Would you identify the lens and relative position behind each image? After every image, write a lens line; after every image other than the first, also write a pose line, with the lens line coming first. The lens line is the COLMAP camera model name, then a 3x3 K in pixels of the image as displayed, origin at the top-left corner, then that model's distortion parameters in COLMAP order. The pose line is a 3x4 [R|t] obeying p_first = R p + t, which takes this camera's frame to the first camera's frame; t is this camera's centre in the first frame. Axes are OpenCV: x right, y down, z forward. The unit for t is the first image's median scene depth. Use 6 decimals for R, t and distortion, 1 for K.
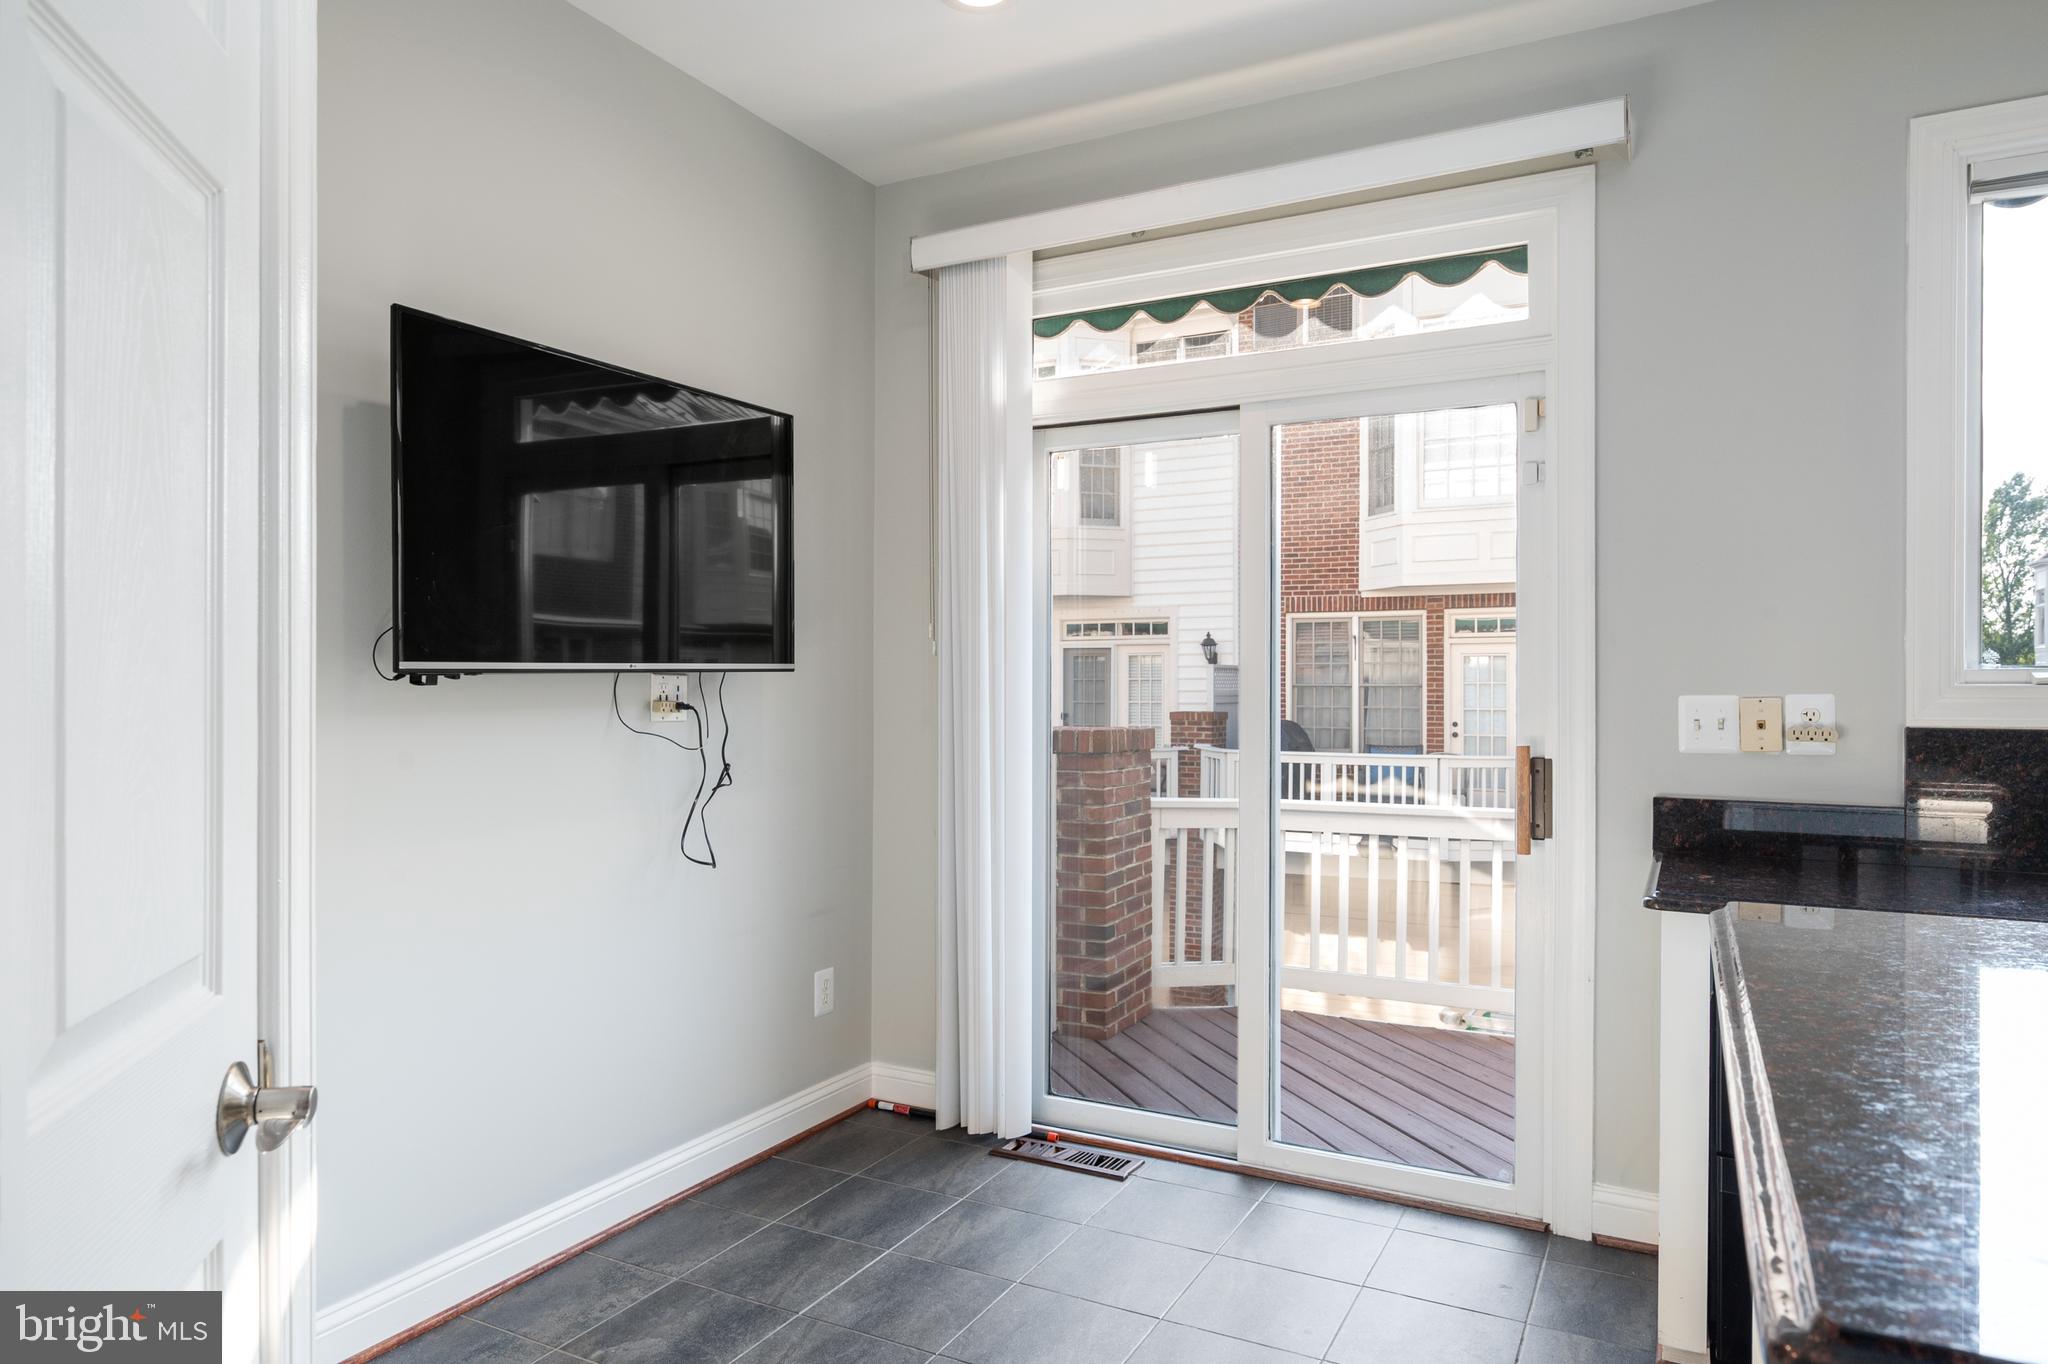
lens RADIAL K [[1279.1, 0, 1050.0], [0, 1279.1, 693.7], [0, 0, 1]] dist [-0.008249, 0.001749]
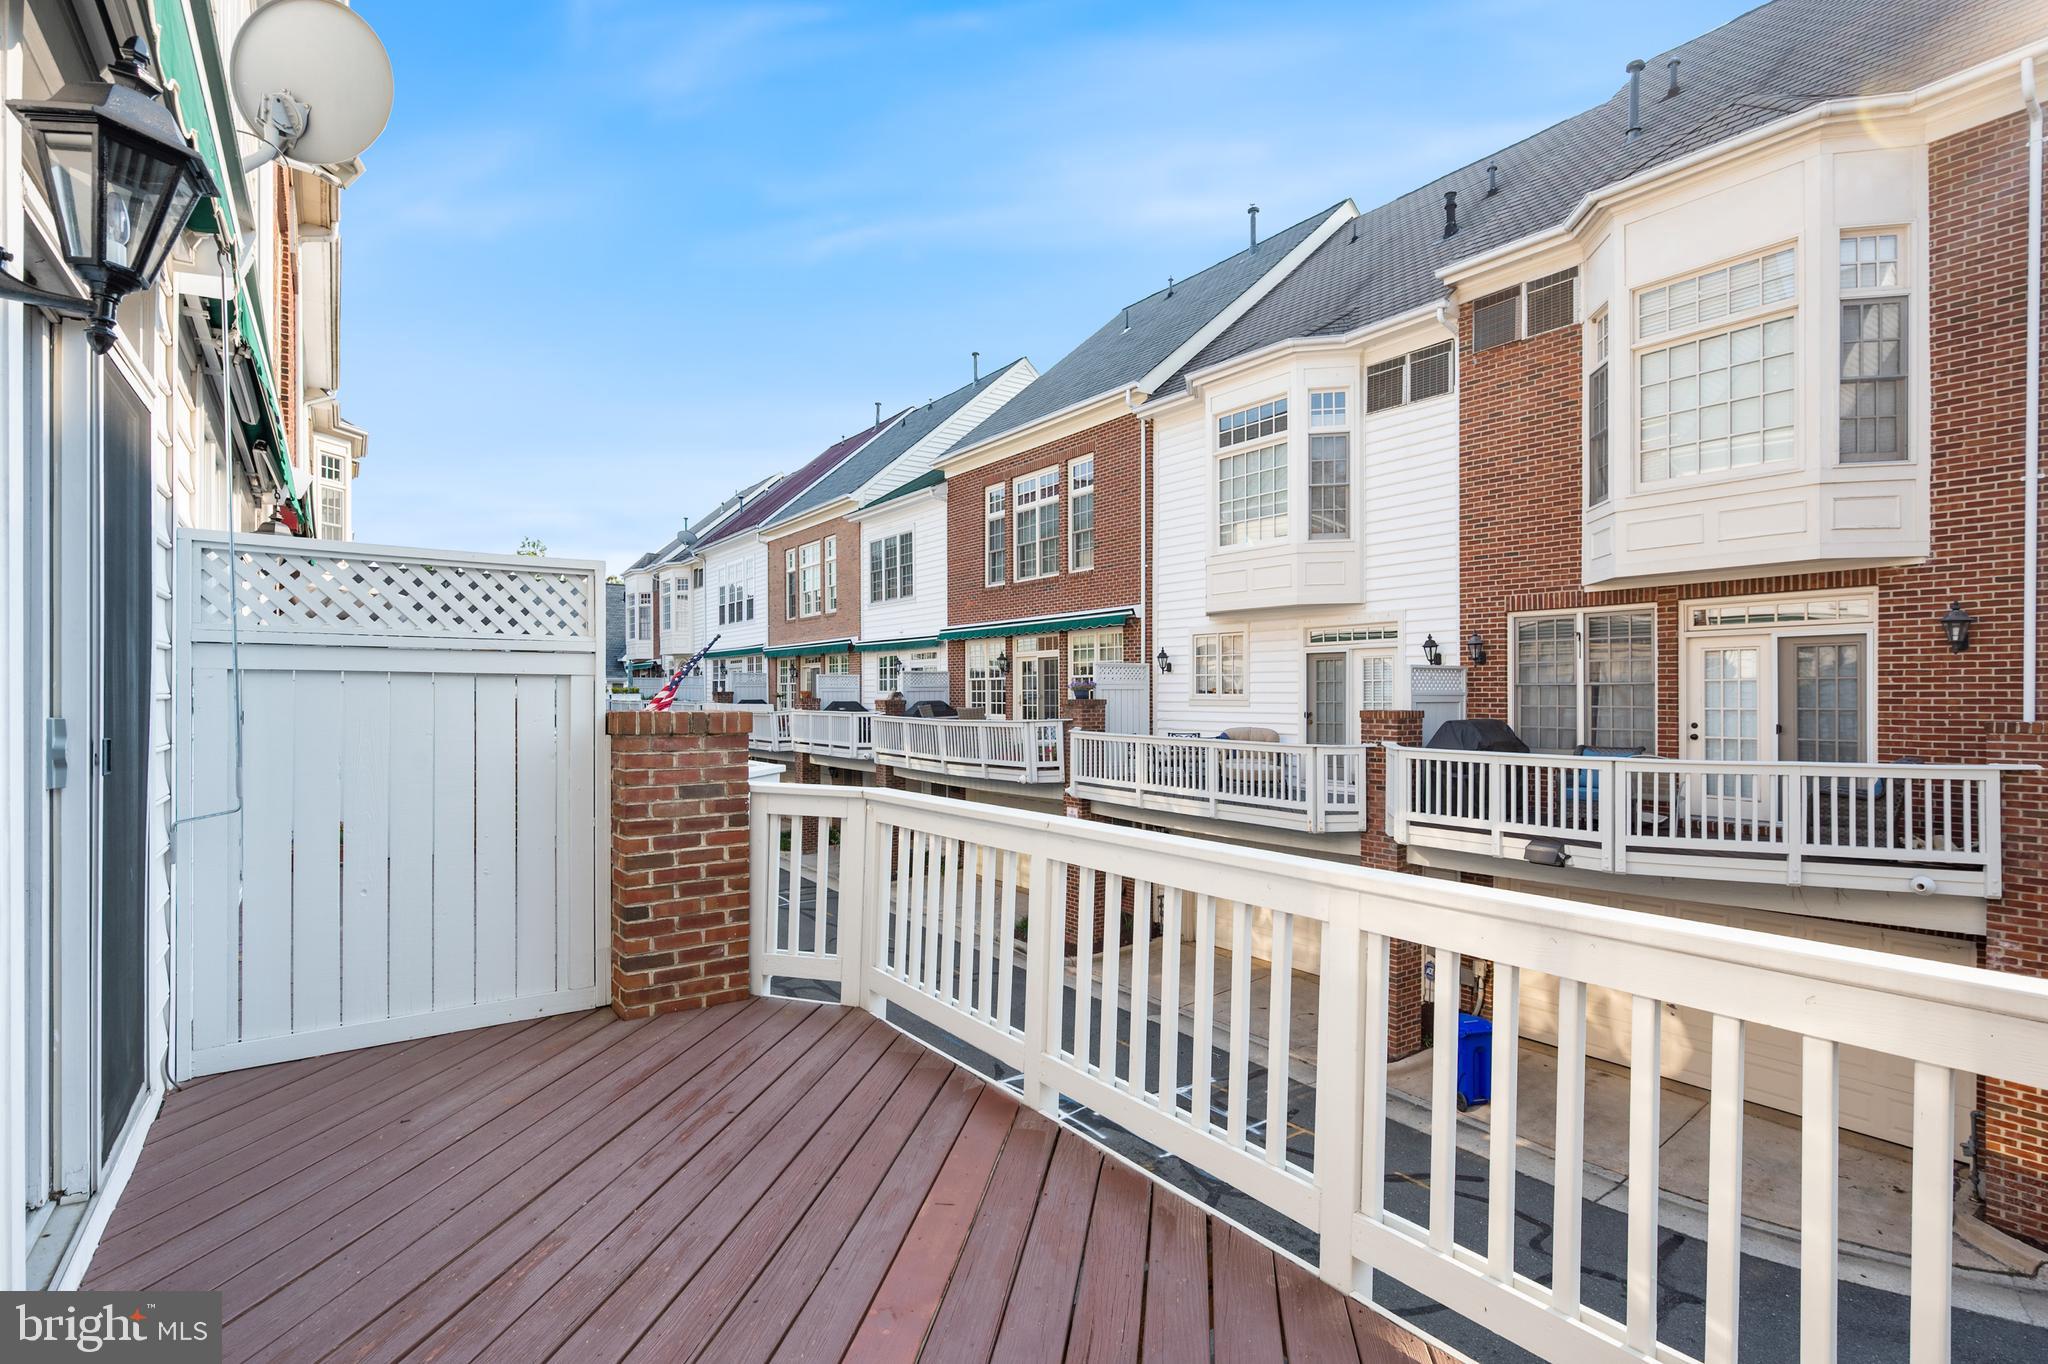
lens RADIAL K [[999.8, 0, 1032.4], [0, 999.8, 688.8], [0, 0, 1]] dist [0.001064, 0.000338]
pose [[0.888043, -0.005343, -0.459730, 0.225701], [-0.000381, 0.999924, -0.012357, 0.006454], [0.459761, 0.011148, 0.887973, 0.146200]]
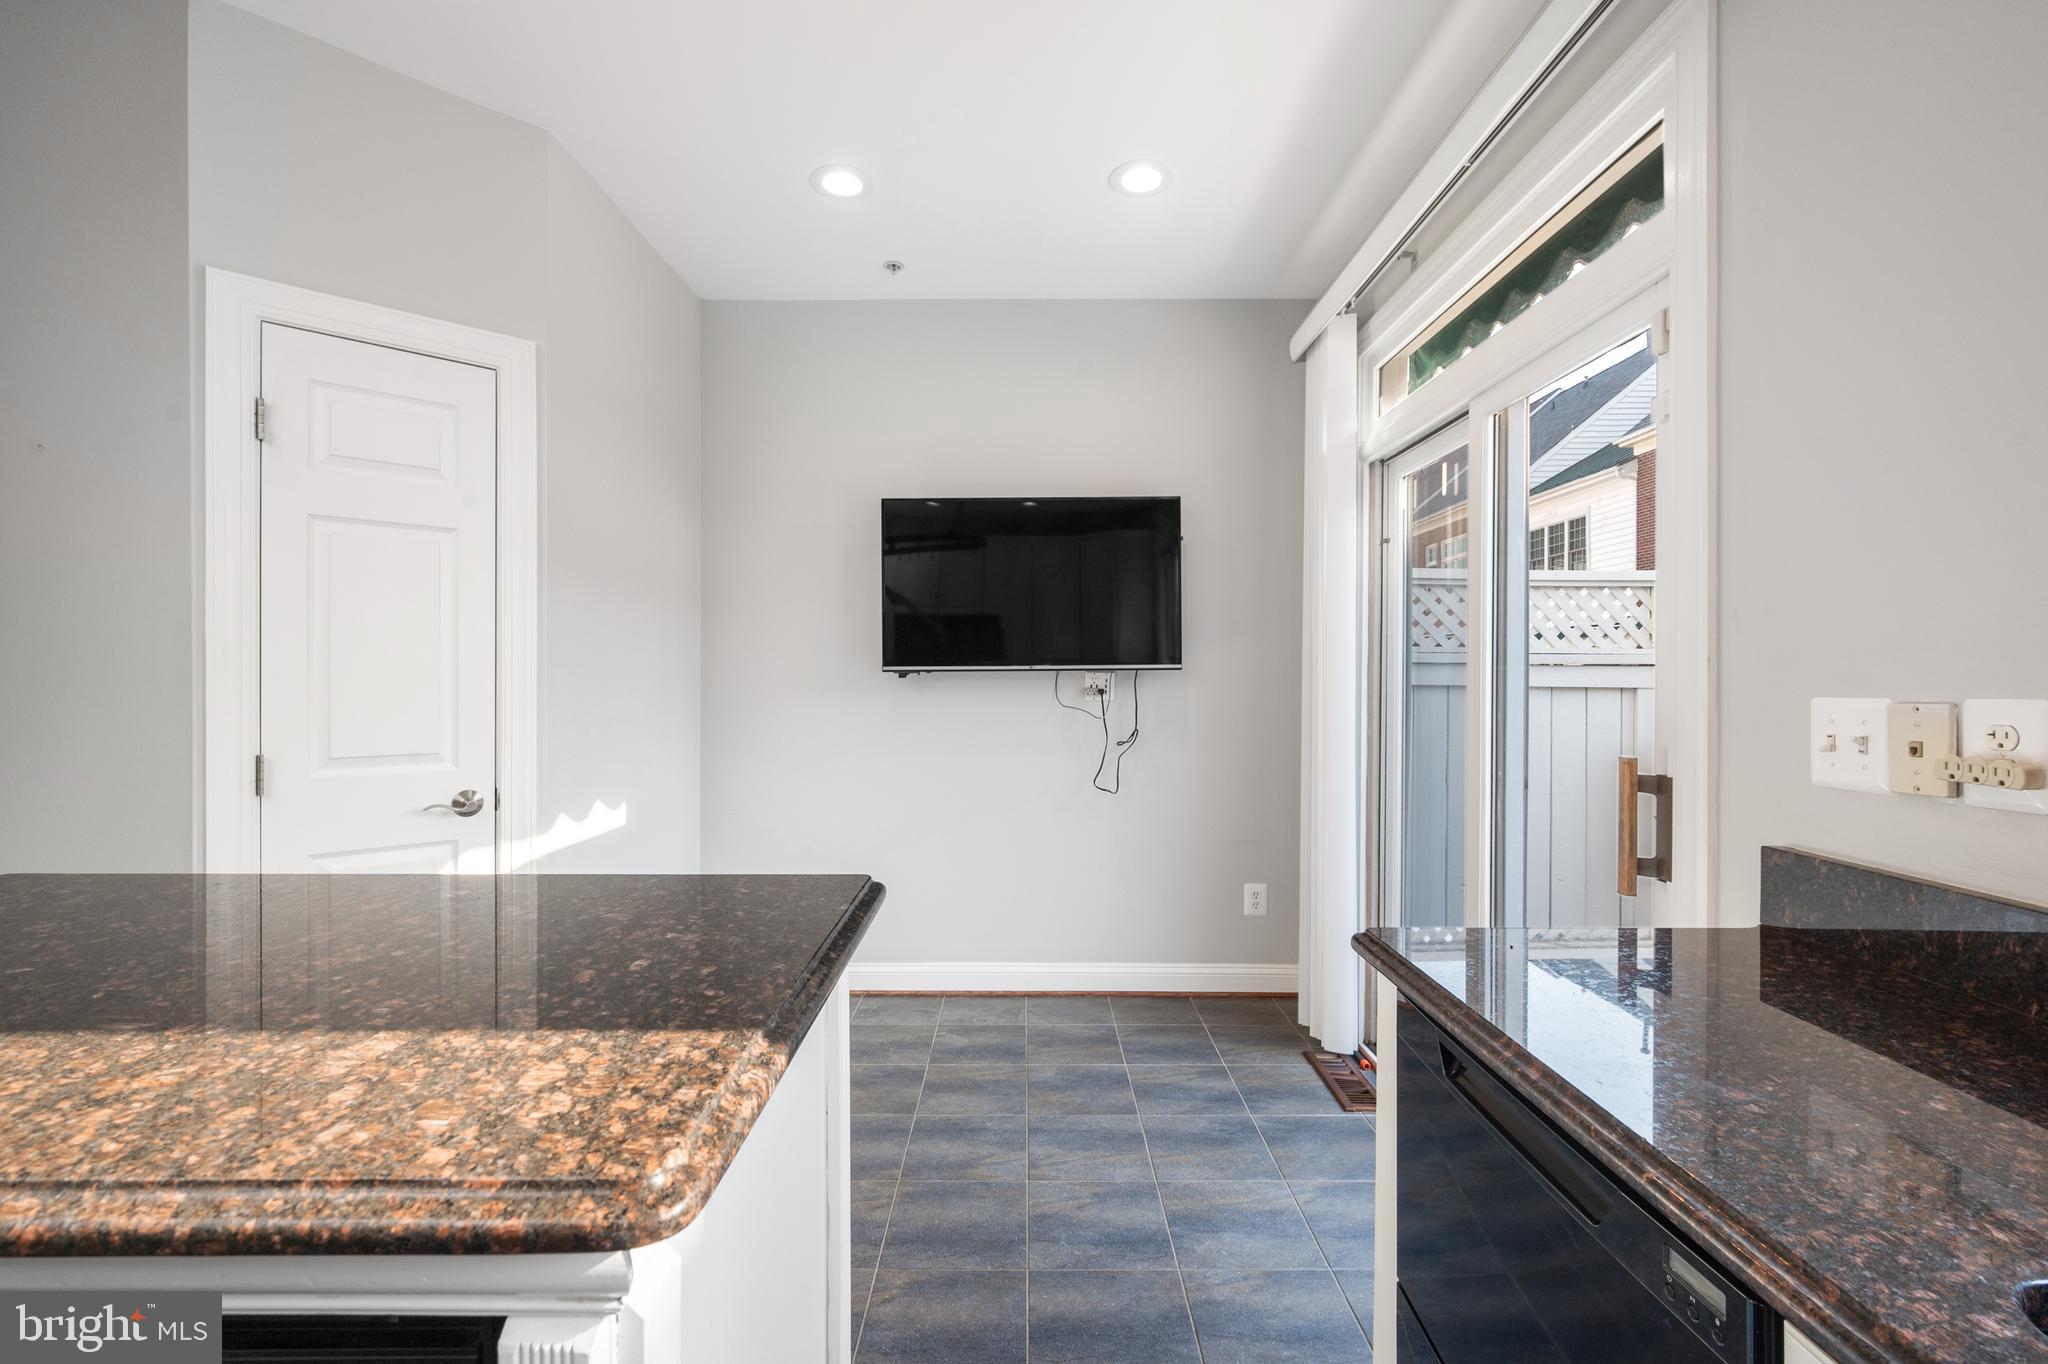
lens RADIAL K [[884.3, 0, 1027.8], [0, 884.3, 673.4], [0, 0, 1]] dist [-0.002054, -0.000238]
pose [[0.445940, -0.003141, -0.895057, 0.126066], [-0.011595, 0.999890, -0.009286, -0.000361], [0.894987, 0.014520, 0.445855, 0.075932]]
